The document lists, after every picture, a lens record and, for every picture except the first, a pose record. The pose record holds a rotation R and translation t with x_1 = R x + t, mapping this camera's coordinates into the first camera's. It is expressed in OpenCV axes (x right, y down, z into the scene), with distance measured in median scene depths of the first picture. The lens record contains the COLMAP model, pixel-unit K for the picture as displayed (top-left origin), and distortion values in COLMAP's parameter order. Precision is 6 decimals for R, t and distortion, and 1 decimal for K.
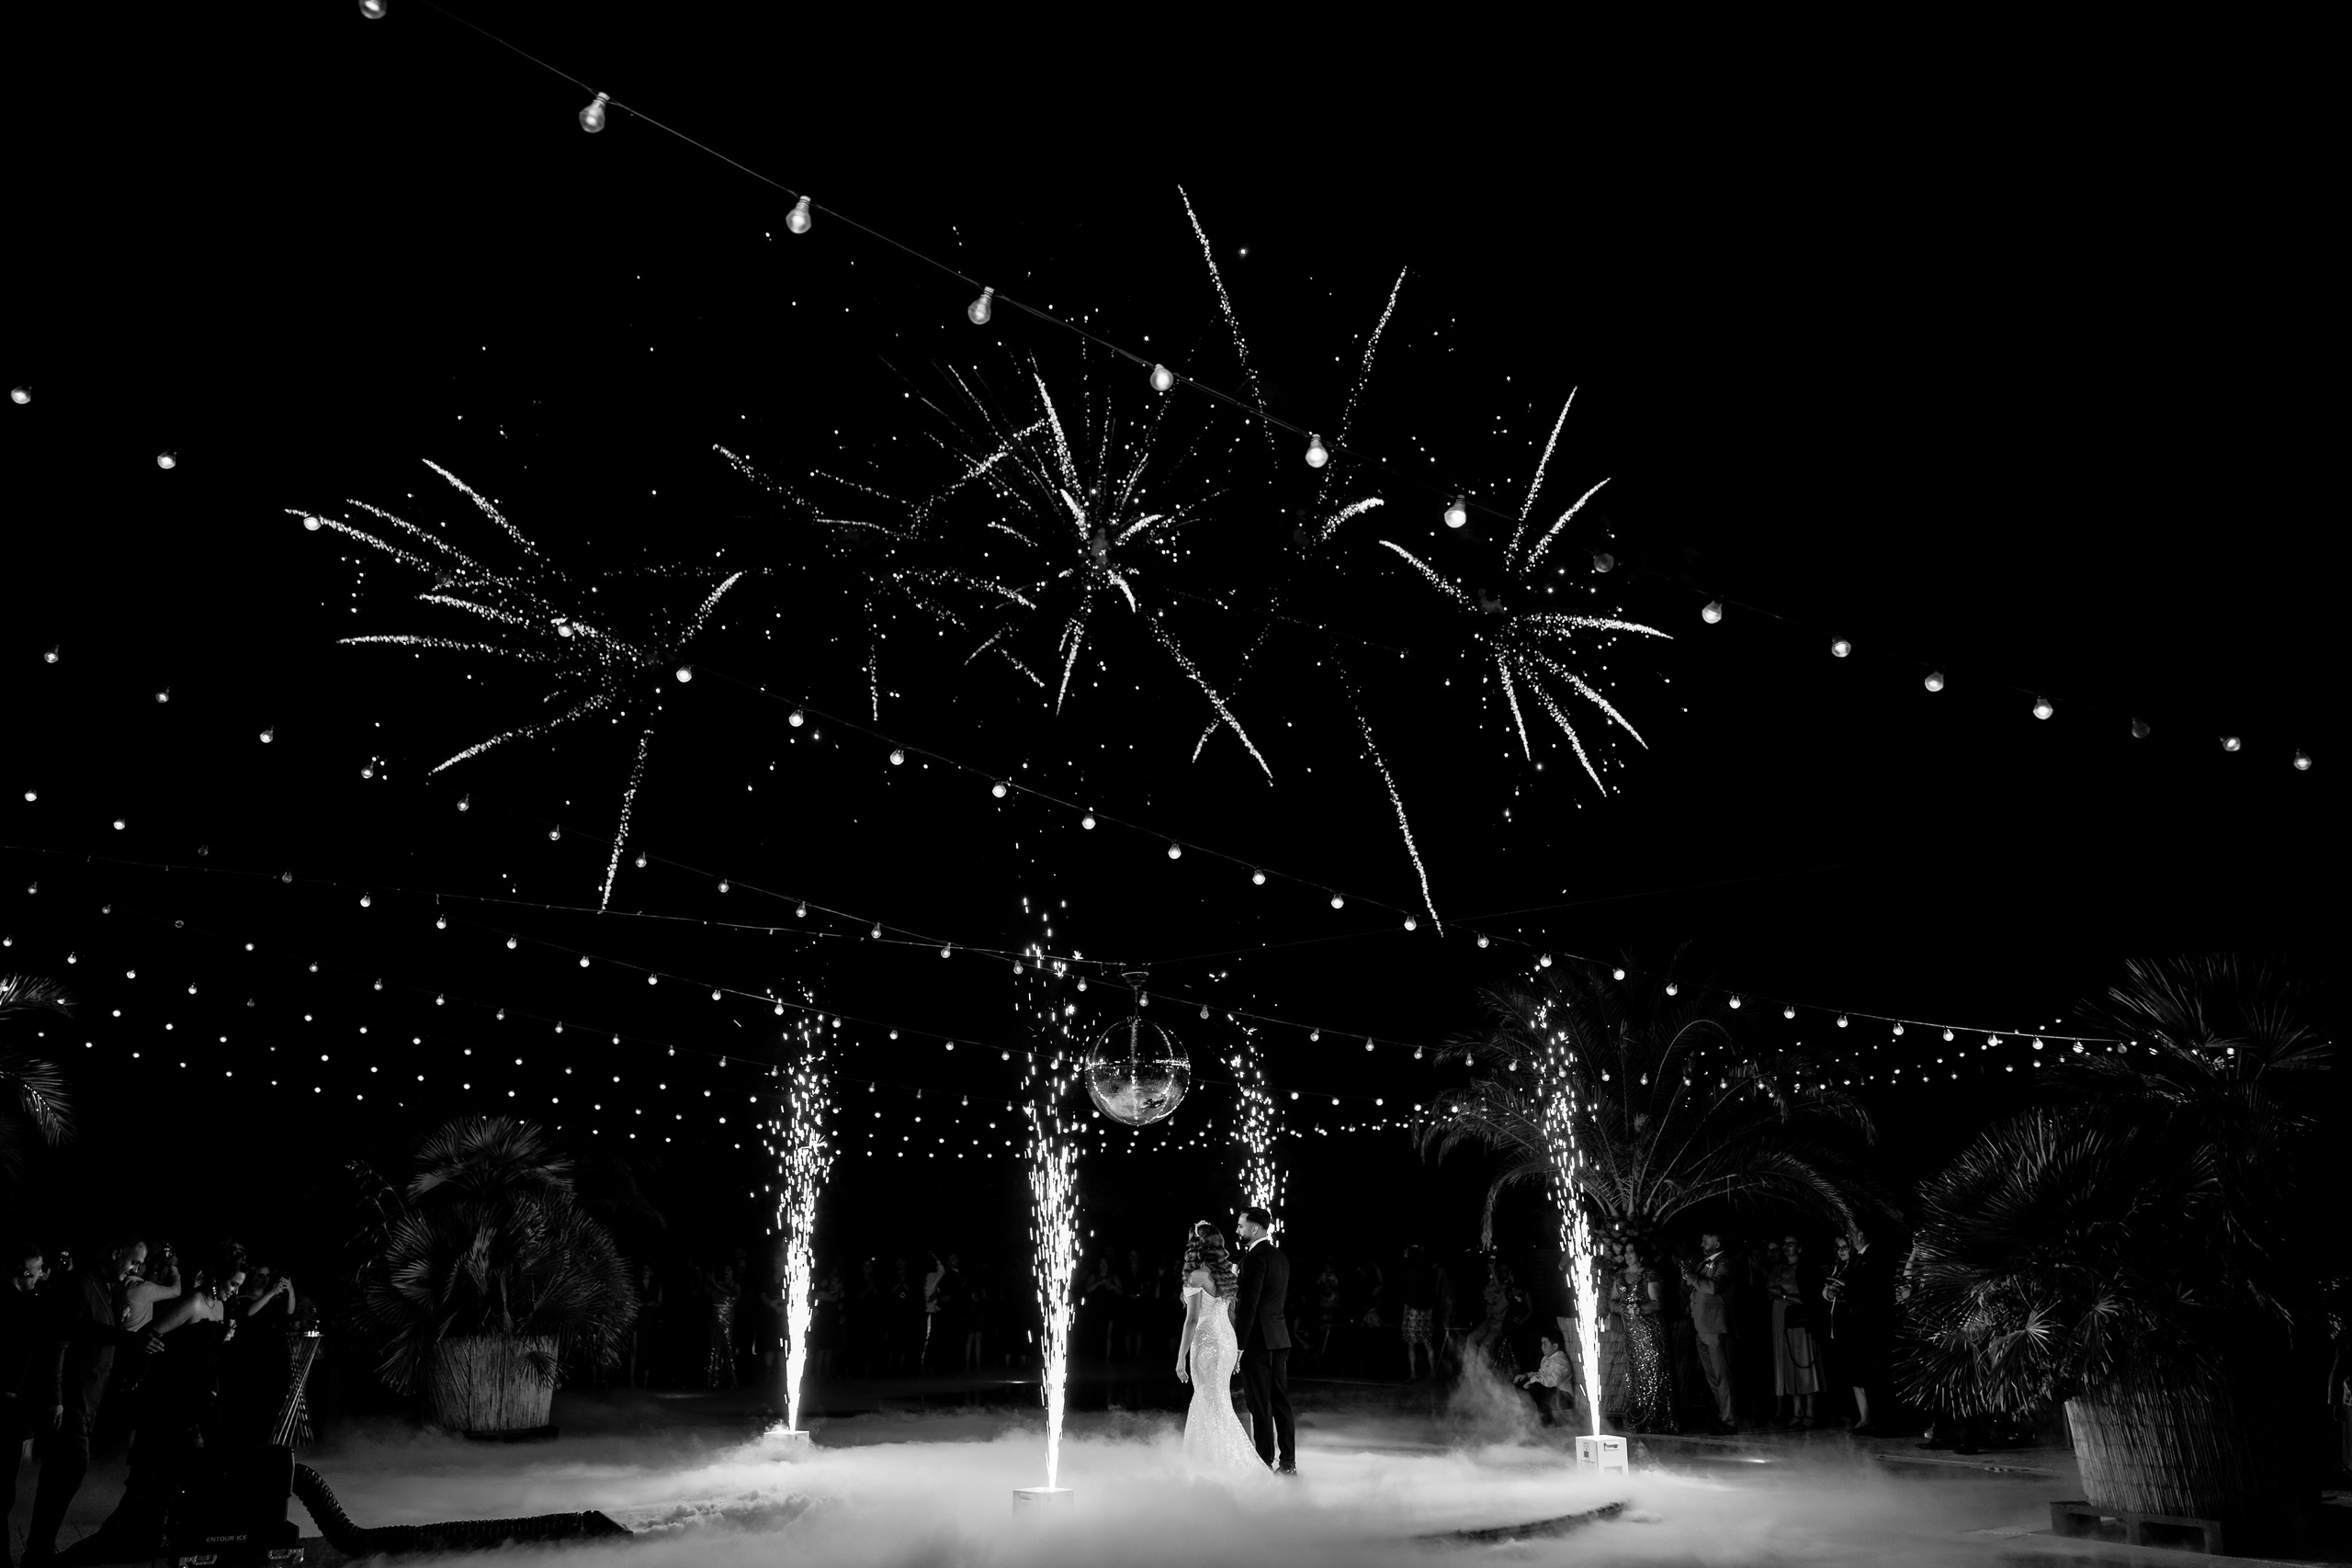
lens RADIAL K [[1886.3, 0, 1162.3], [0, 1886.3, 775.9], [0, 0, 1]] dist [0.004916, 0.005853]
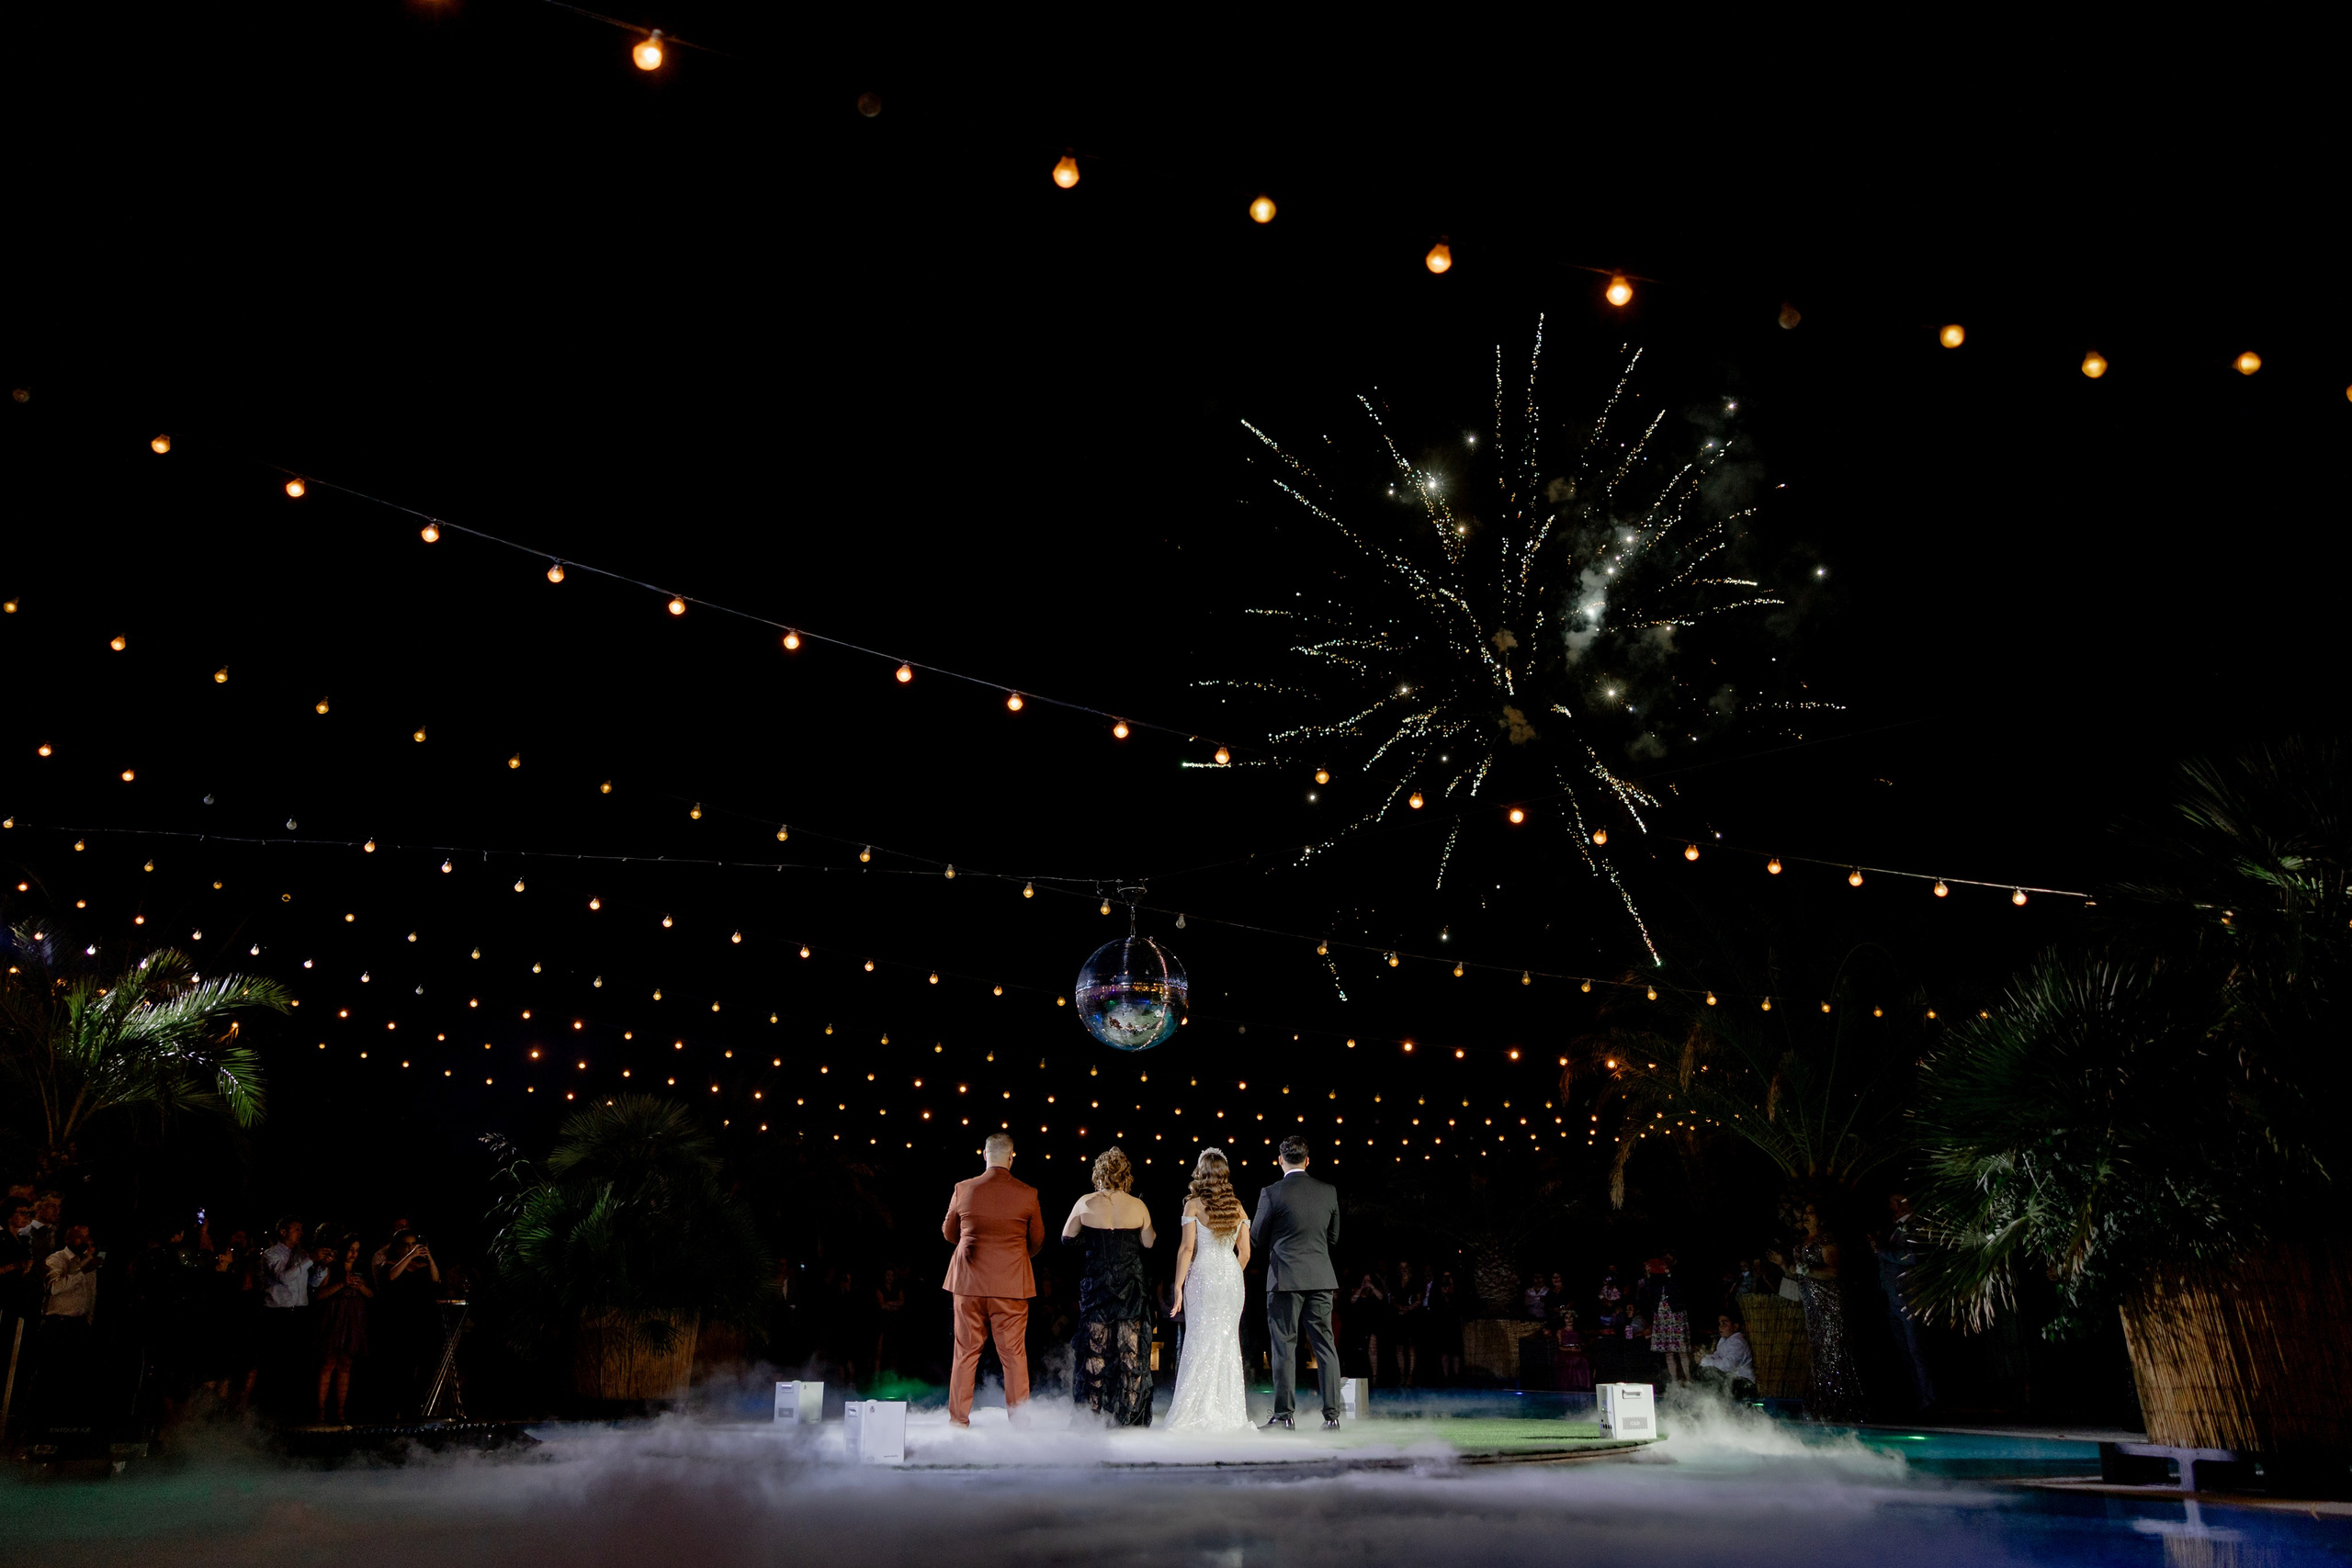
lens RADIAL K [[1860.4, 0, 1179.0], [0, 1860.4, 777.3], [0, 0, 1]] dist [0.006496, 0.002514]
pose [[0.972371, -0.062342, -0.224961, 0.177567], [0.053773, 0.997582, -0.044026, 0.074090], [0.227162, 0.030712, 0.973373, 0.088989]]
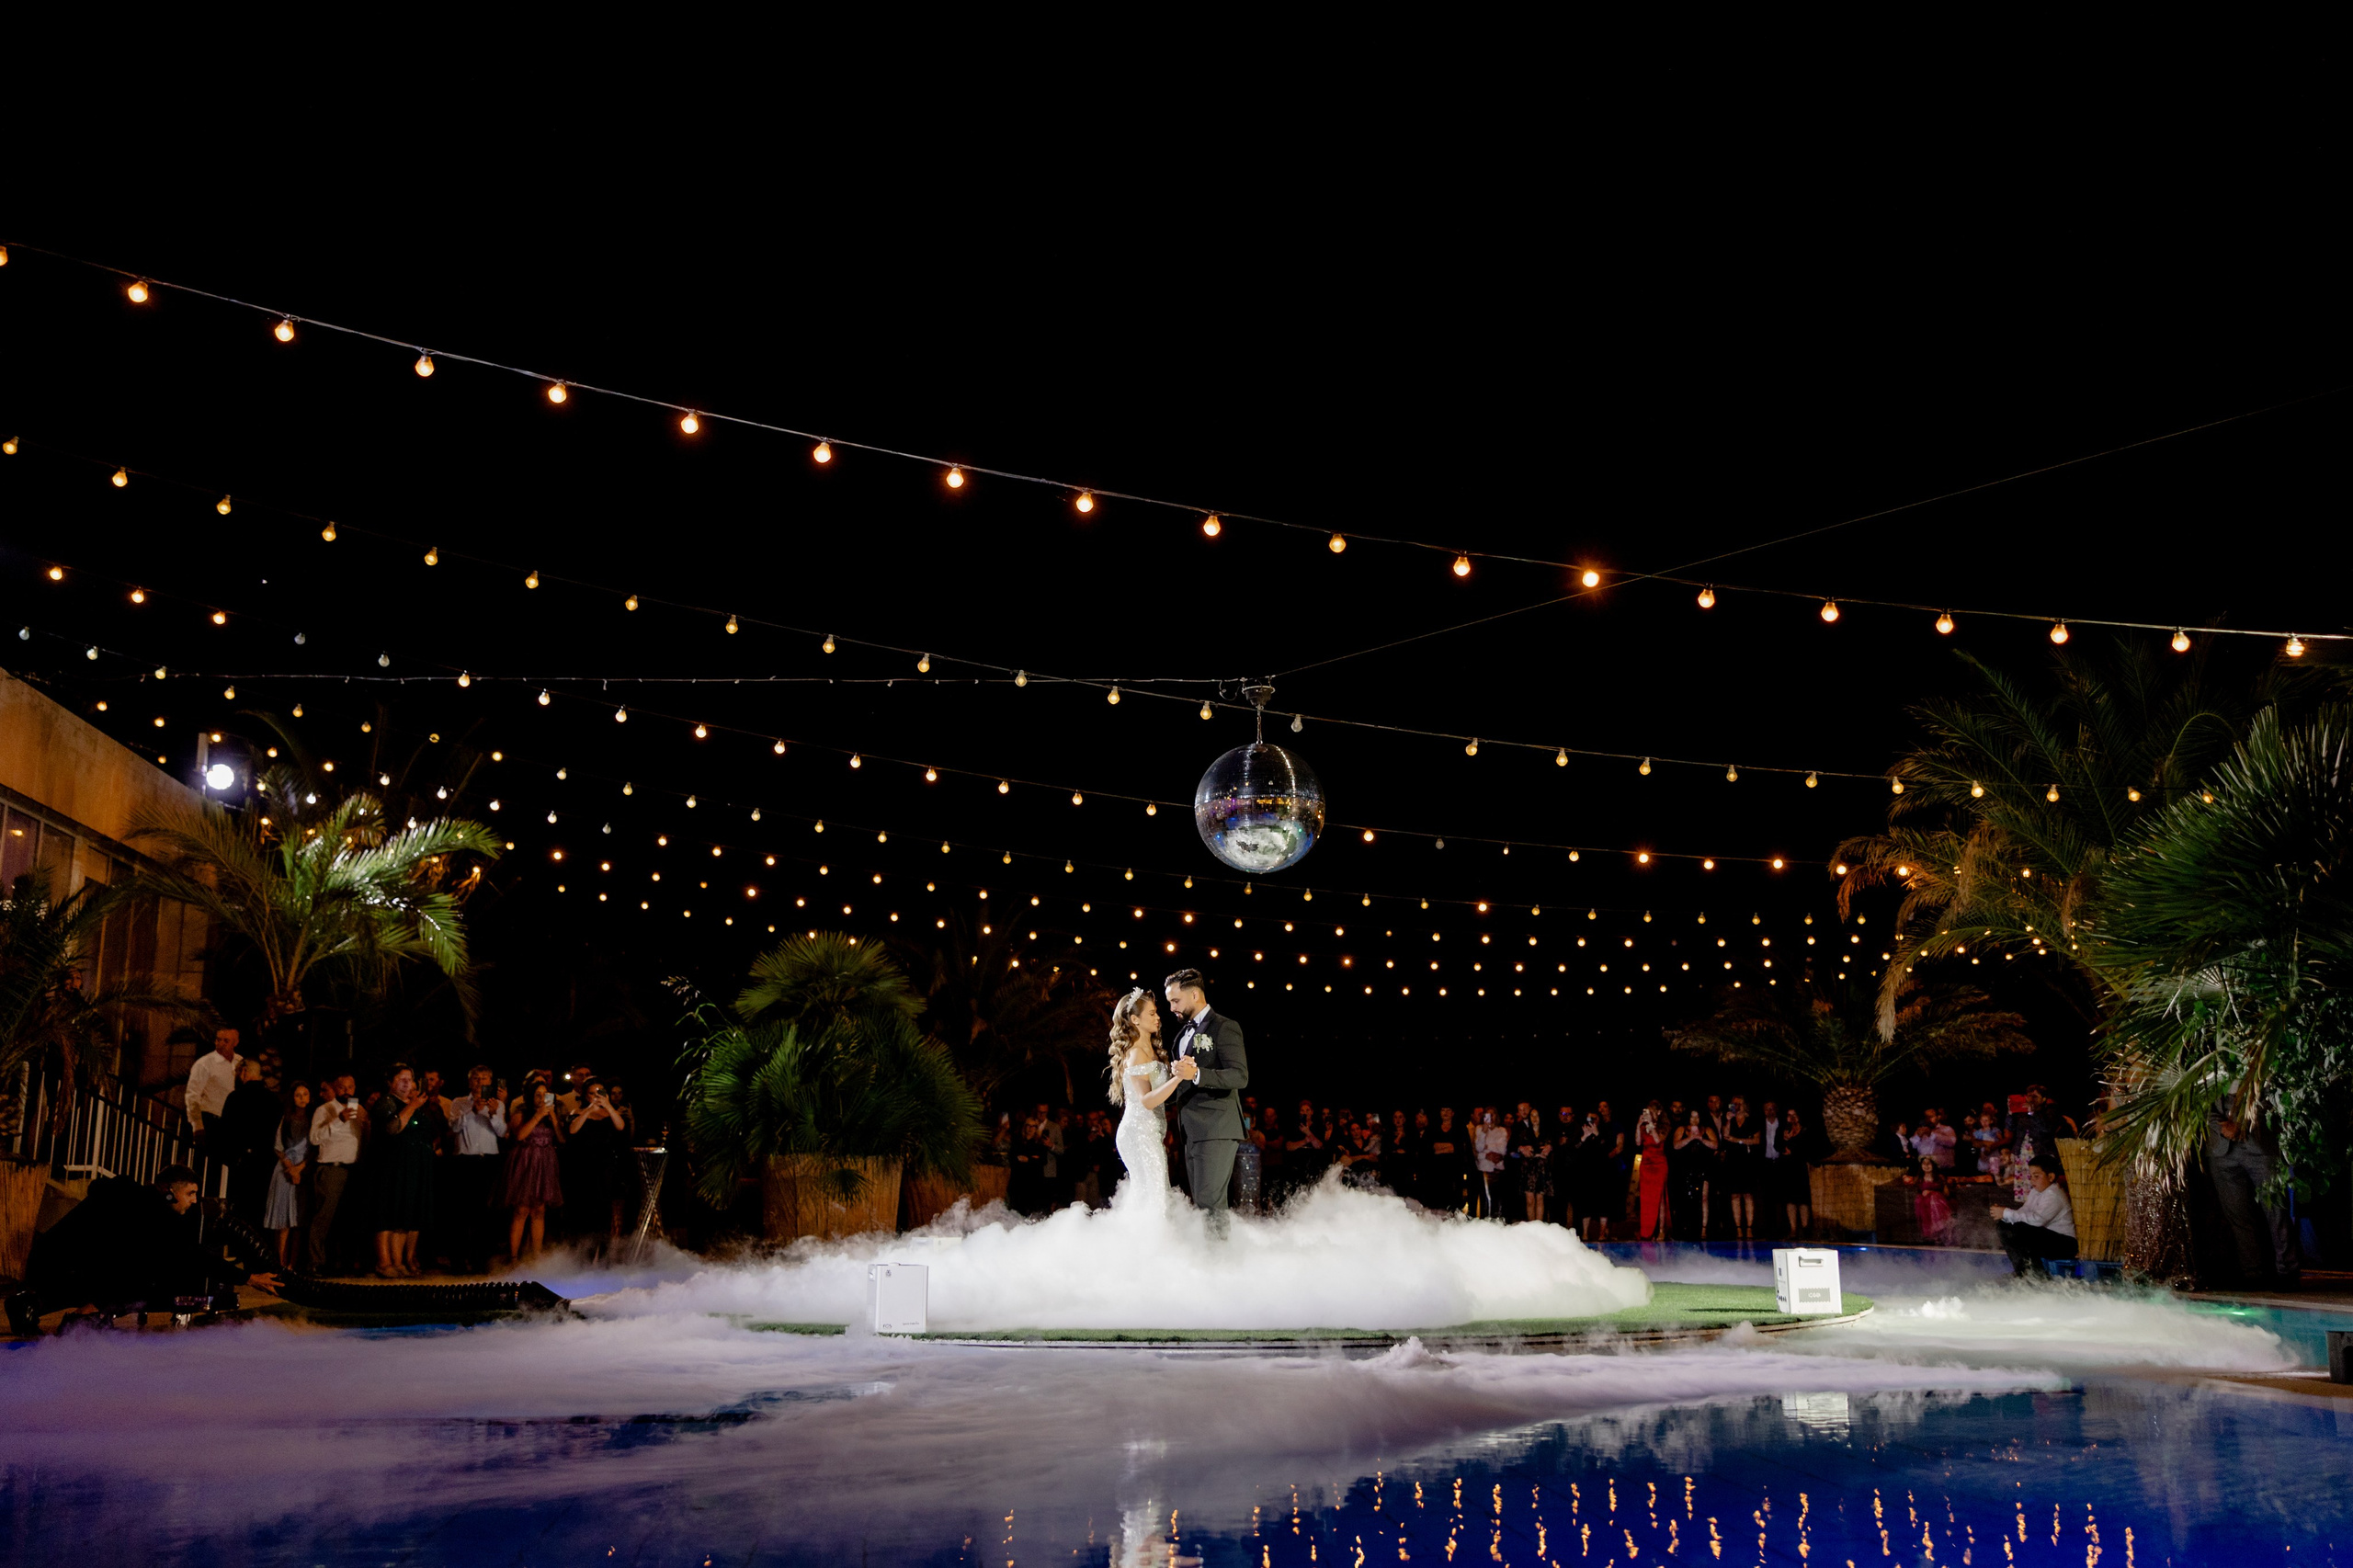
lens RADIAL K [[2056.0, 0, 1176.5], [0, 2056.0, 784.0], [0, 0, 1]] dist [-0.004835, 0.009538]
pose [[0.904937, -0.073766, -0.419102, 0.260710], [0.101023, 0.993946, 0.043186, 0.084243], [0.413379, -0.081420, 0.906911, 0.148819]]
